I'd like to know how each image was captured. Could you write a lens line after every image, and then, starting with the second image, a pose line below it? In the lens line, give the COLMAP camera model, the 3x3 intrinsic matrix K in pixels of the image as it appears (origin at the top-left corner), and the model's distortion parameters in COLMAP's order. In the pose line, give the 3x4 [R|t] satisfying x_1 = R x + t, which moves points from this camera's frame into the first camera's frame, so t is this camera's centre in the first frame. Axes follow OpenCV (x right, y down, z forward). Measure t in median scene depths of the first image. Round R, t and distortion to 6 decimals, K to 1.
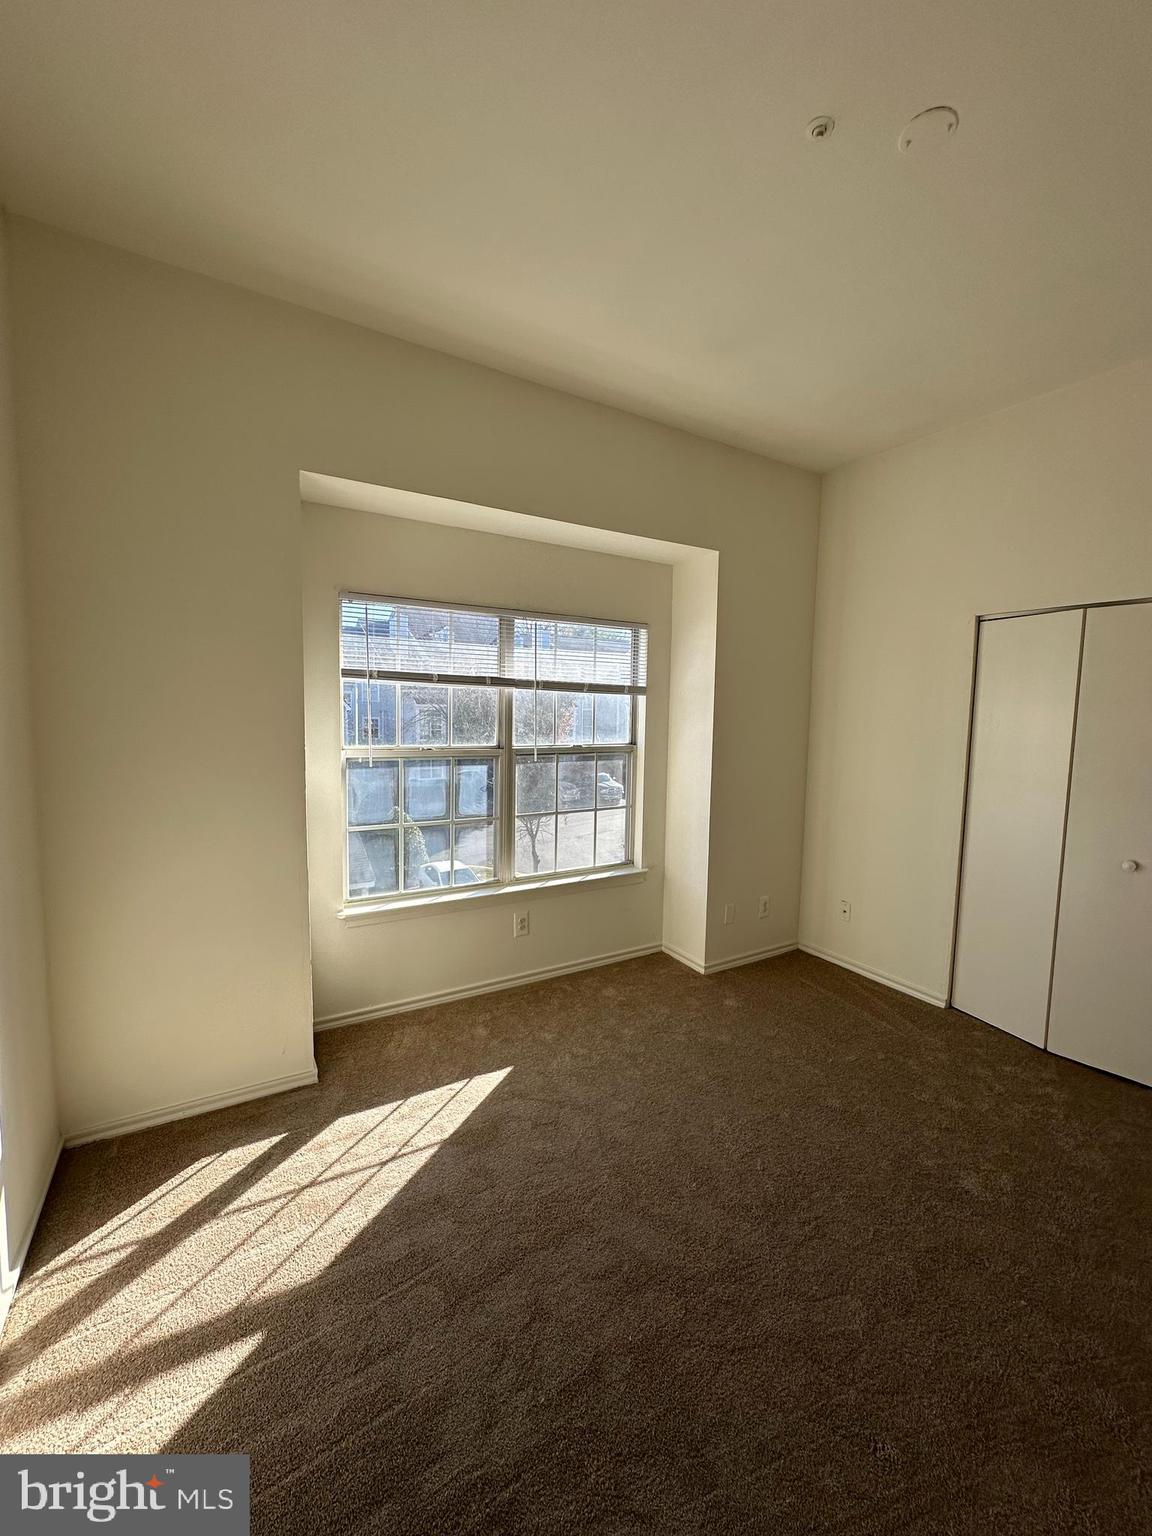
lens RADIAL K [[606.7, 0, 578.9], [0, 606.7, 766.9], [0, 0, 1]] dist [-0.003507, 0.000896]
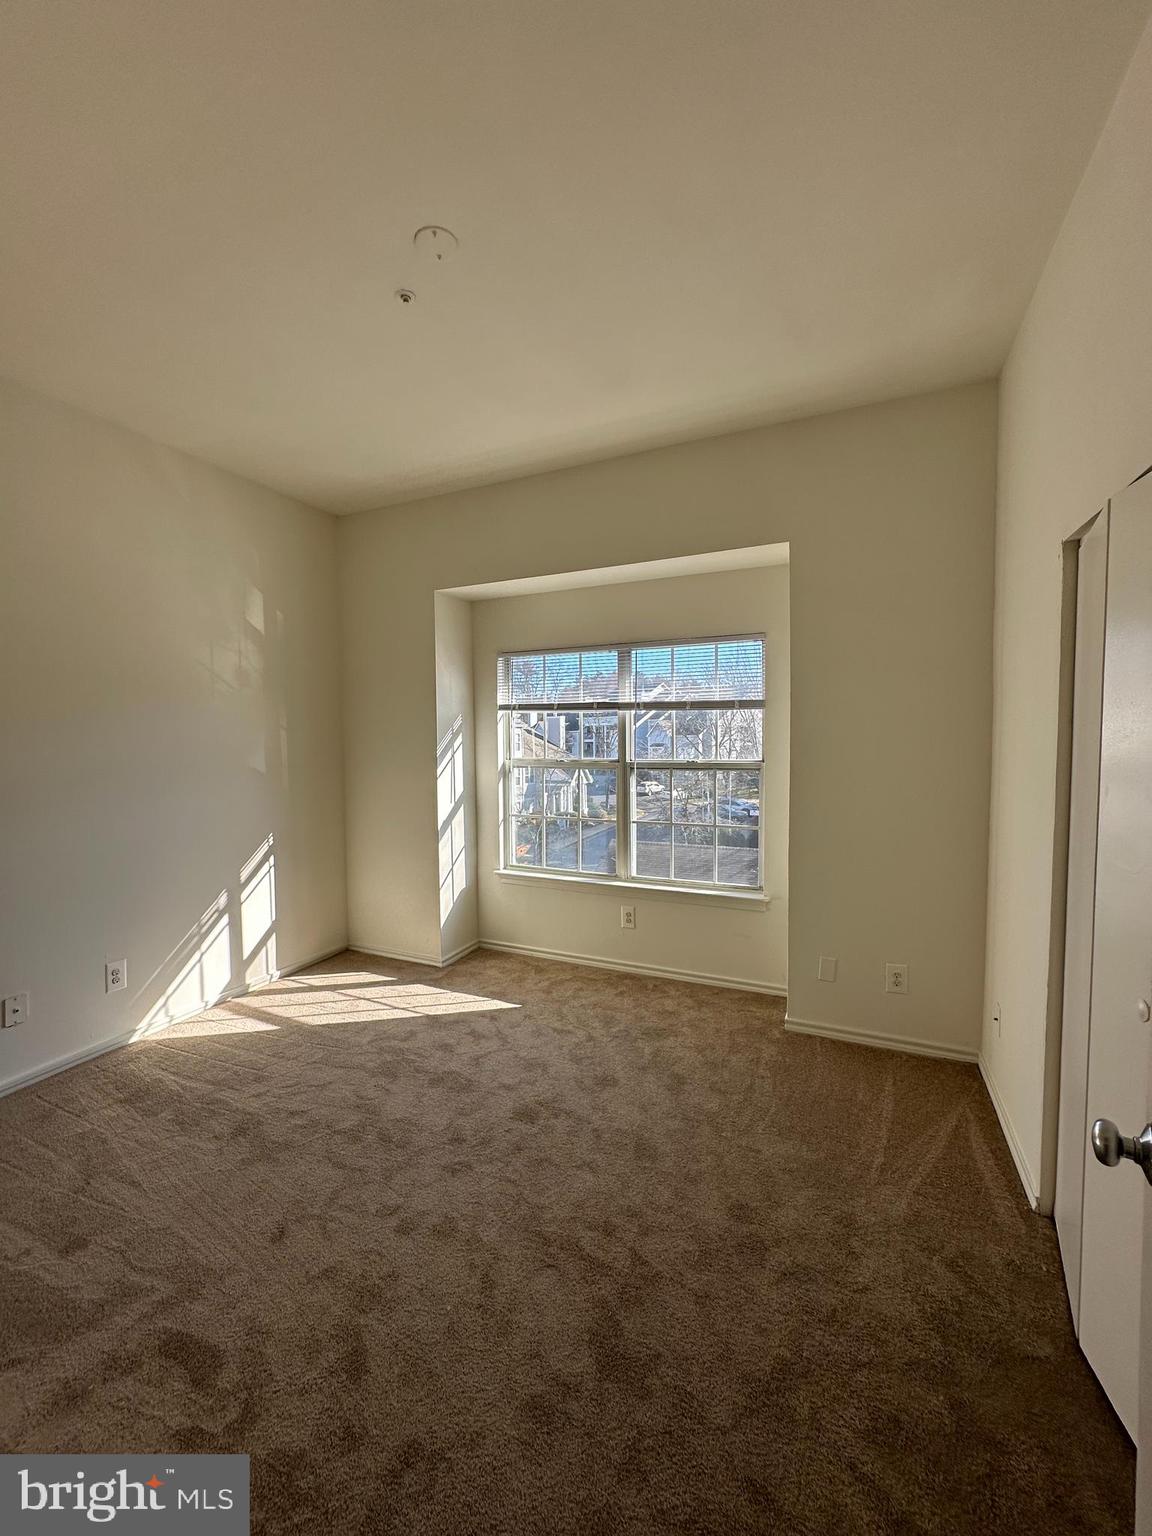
lens RADIAL K [[606.7, 0, 582.7], [0, 606.7, 766.2], [0, 0, 1]] dist [-0.003507, 0.000896]
pose [[0.570778, 0.013972, -0.820985, 0.895157], [-0.058935, 0.997974, -0.023989, 0.011575], [0.818986, 0.062077, 0.570445, 0.306477]]
